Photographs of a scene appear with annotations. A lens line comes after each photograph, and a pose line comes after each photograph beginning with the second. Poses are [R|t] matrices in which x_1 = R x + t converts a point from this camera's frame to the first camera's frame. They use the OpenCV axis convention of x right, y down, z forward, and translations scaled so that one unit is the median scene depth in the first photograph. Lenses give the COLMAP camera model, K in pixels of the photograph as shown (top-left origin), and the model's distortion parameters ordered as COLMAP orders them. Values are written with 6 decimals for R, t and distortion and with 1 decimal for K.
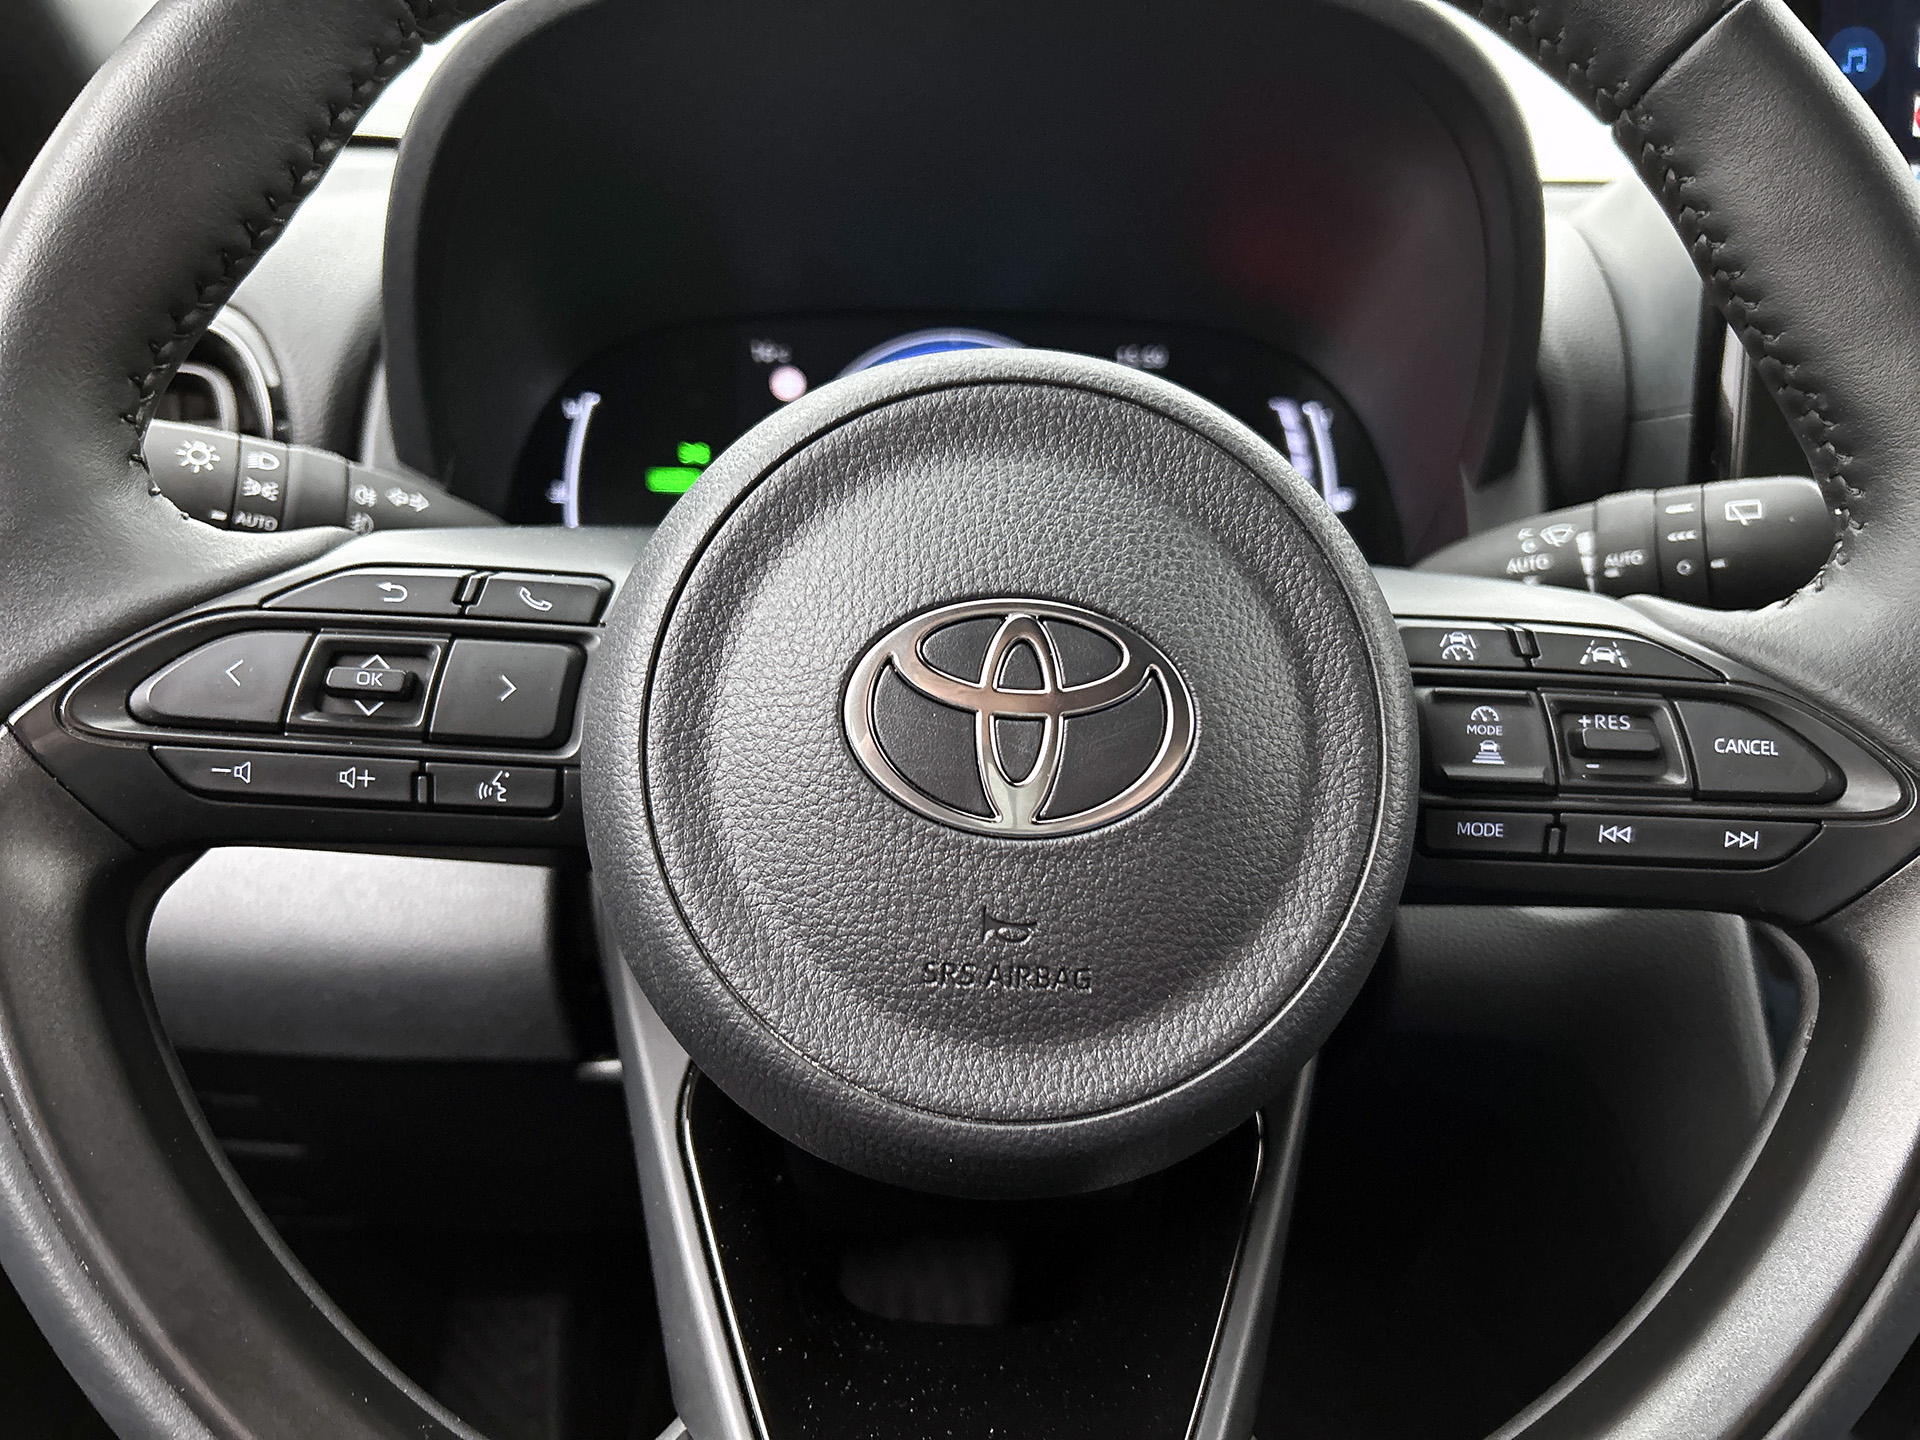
lens RADIAL K [[1491.4, 0, 967.1], [0, 1491.4, 729.9], [0, 0, 1]] dist [-0.072493, 0.189008]
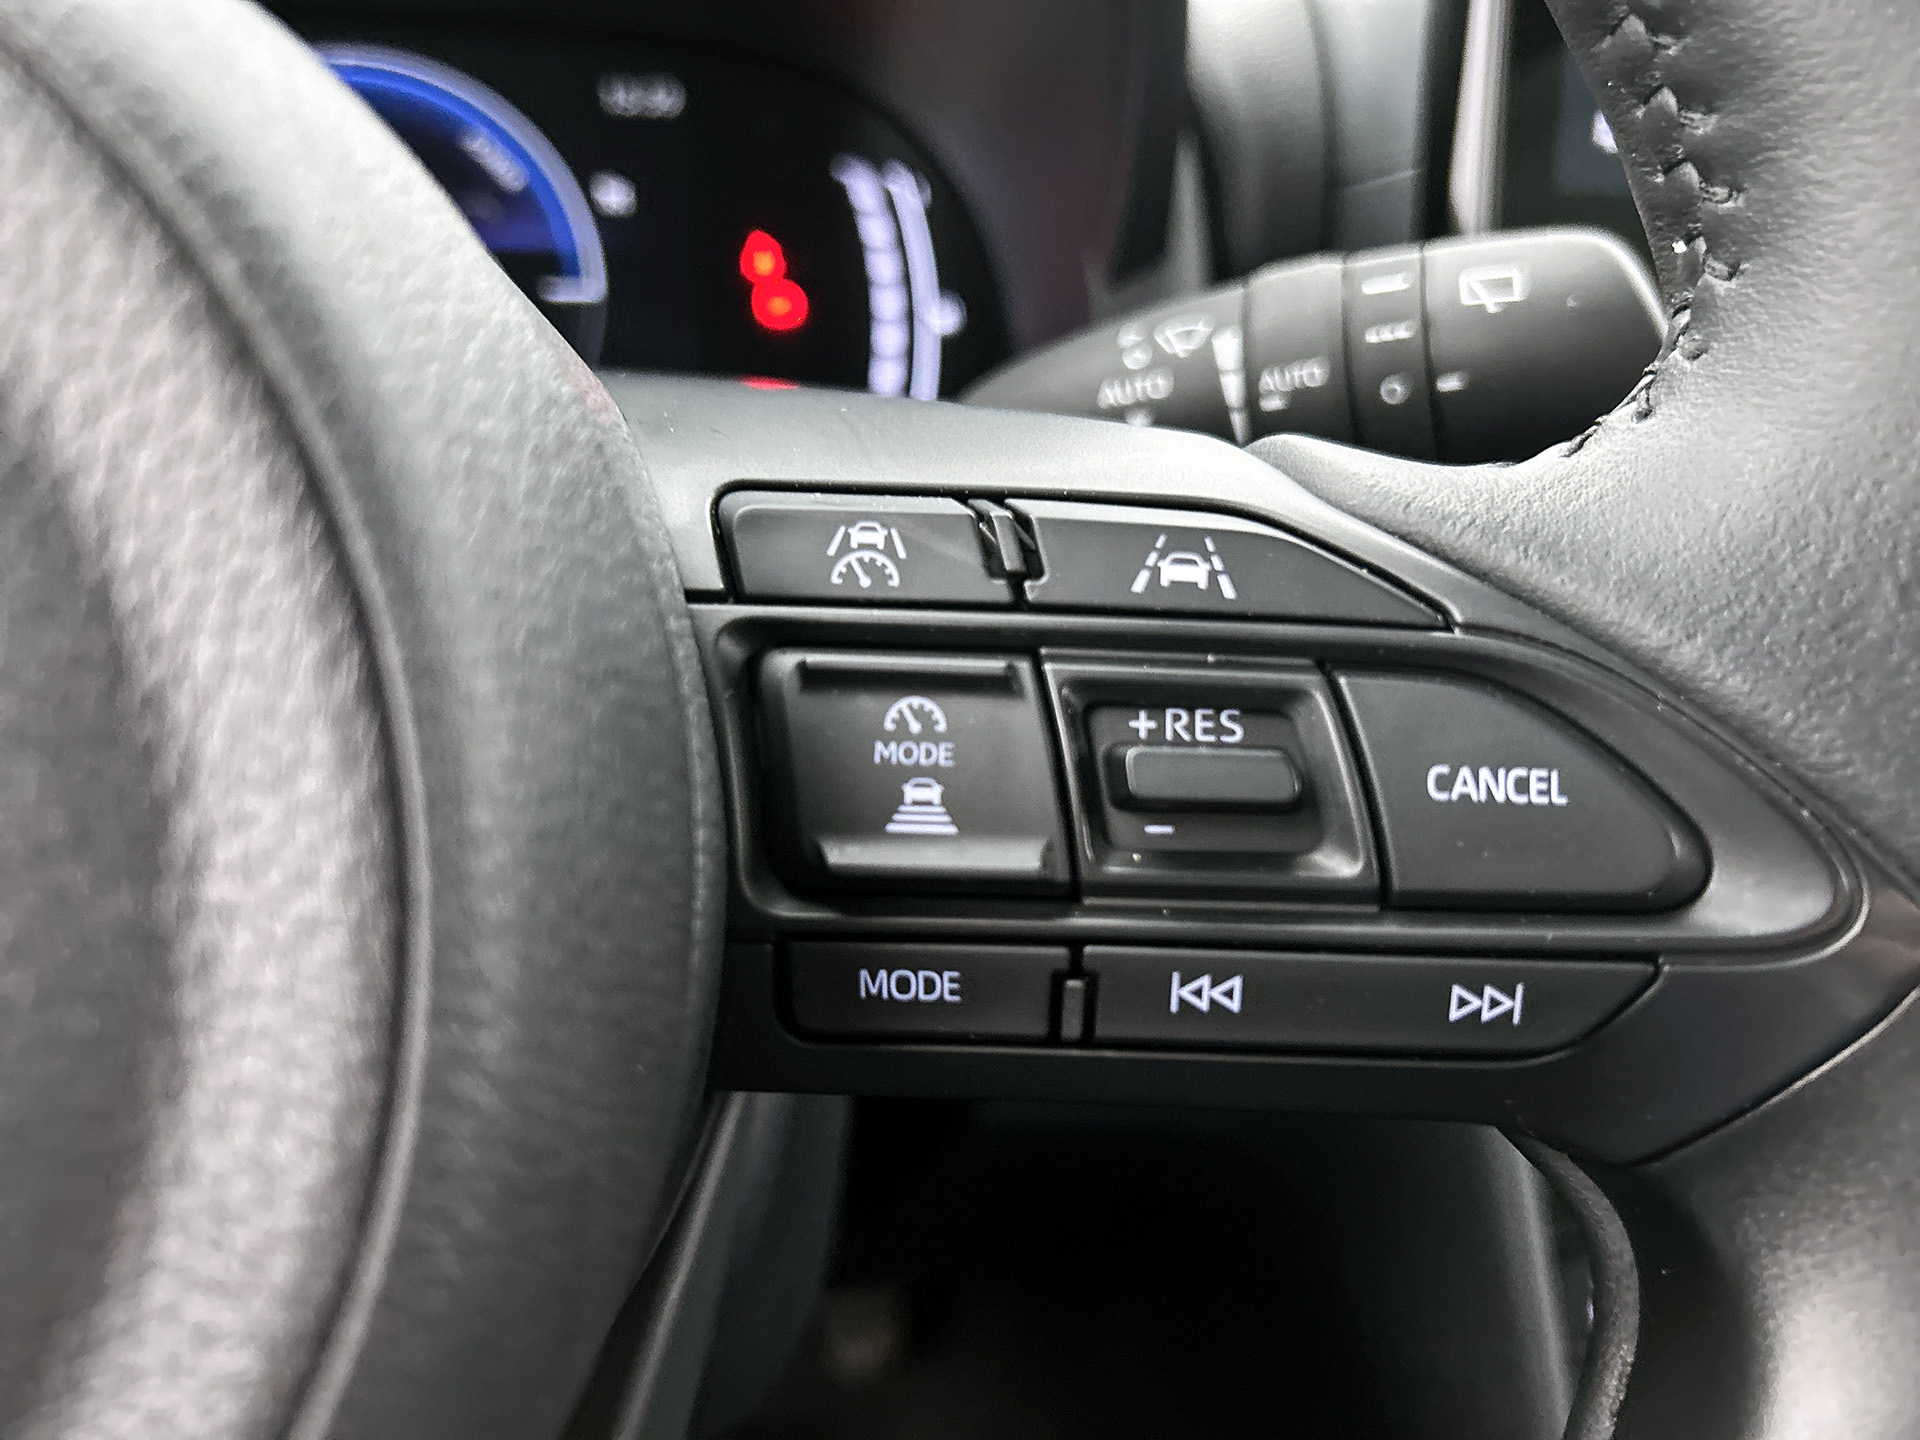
lens RADIAL K [[1448.4, 0, 953.0], [0, 1448.4, 709.3], [0, 0, 1]] dist [0.071608, -0.098027]
pose [[0.990915, -0.032226, 0.130575, 0.306085], [0.022486, 0.996900, 0.075392, -0.043534], [-0.132600, -0.071771, 0.988568, 0.587703]]
